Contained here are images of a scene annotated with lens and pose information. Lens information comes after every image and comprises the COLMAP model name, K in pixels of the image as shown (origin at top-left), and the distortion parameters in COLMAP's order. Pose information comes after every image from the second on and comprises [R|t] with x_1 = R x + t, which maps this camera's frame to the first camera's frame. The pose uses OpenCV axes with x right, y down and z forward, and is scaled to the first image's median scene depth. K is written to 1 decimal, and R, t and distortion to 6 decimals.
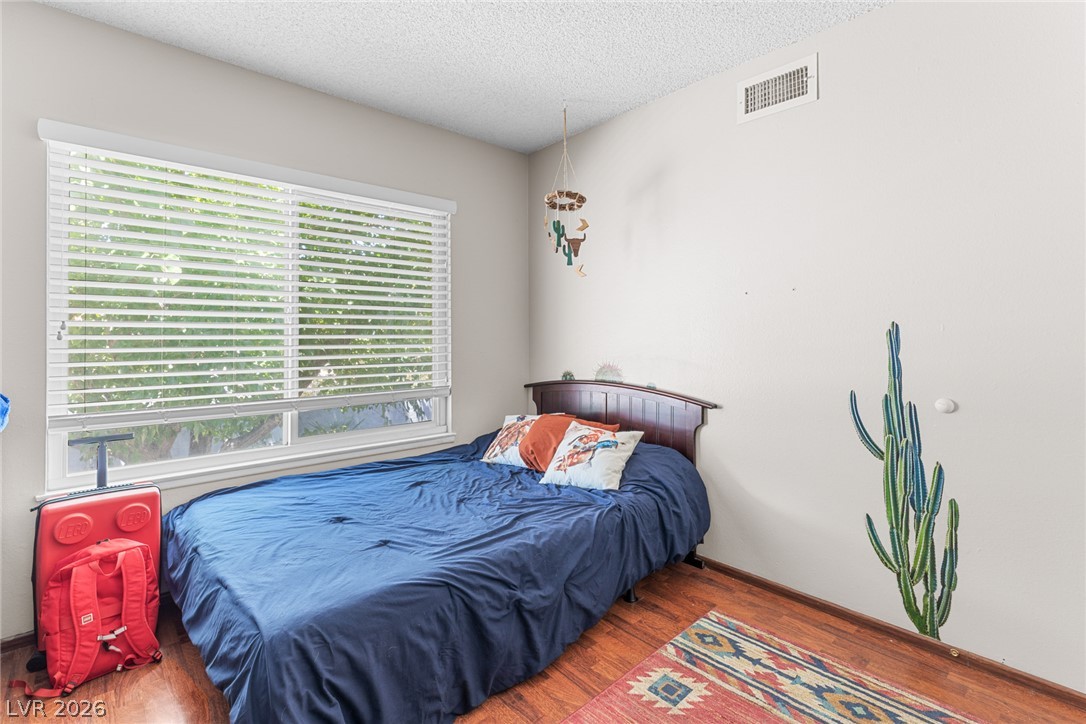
lens RADIAL K [[516.2, 0, 546.7], [0, 516.2, 321.7], [0, 0, 1]] dist [0.009945, -0.001825]
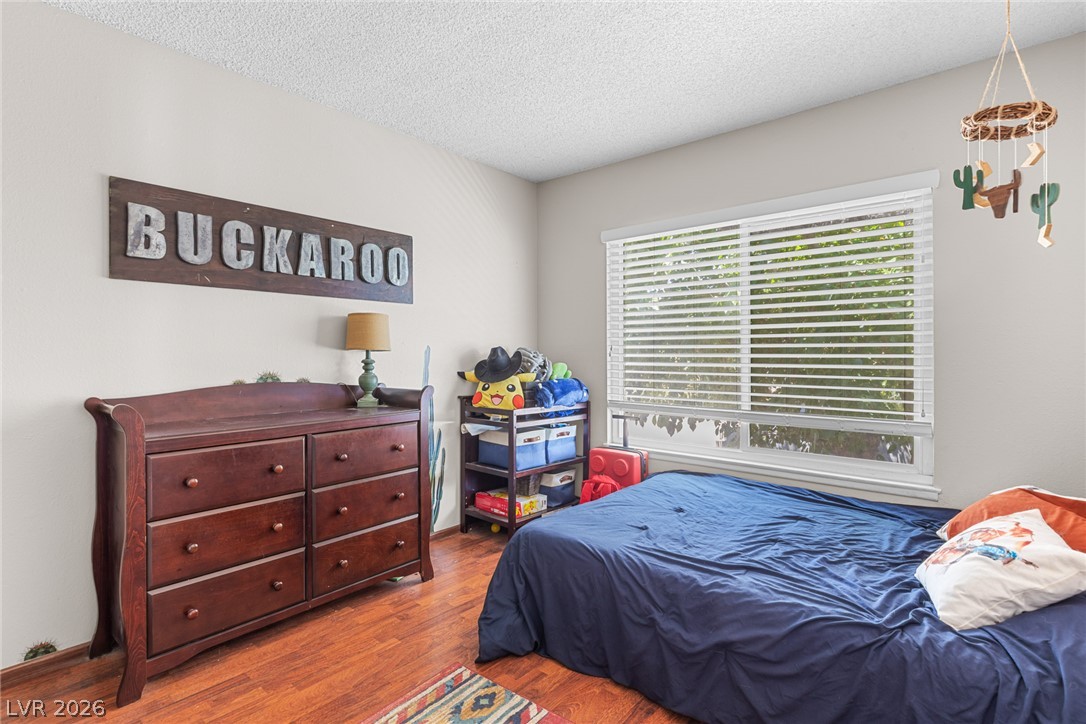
lens RADIAL K [[540.6, 0, 540.3], [0, 540.6, 352.7], [0, 0, 1]] dist [-0.001443, -0.000472]
pose [[0.099341, 0.002535, -0.995050, 0.809512], [0.026990, 0.999622, 0.005241, 0.007380], [0.994687, -0.027377, 0.099235, 0.577888]]
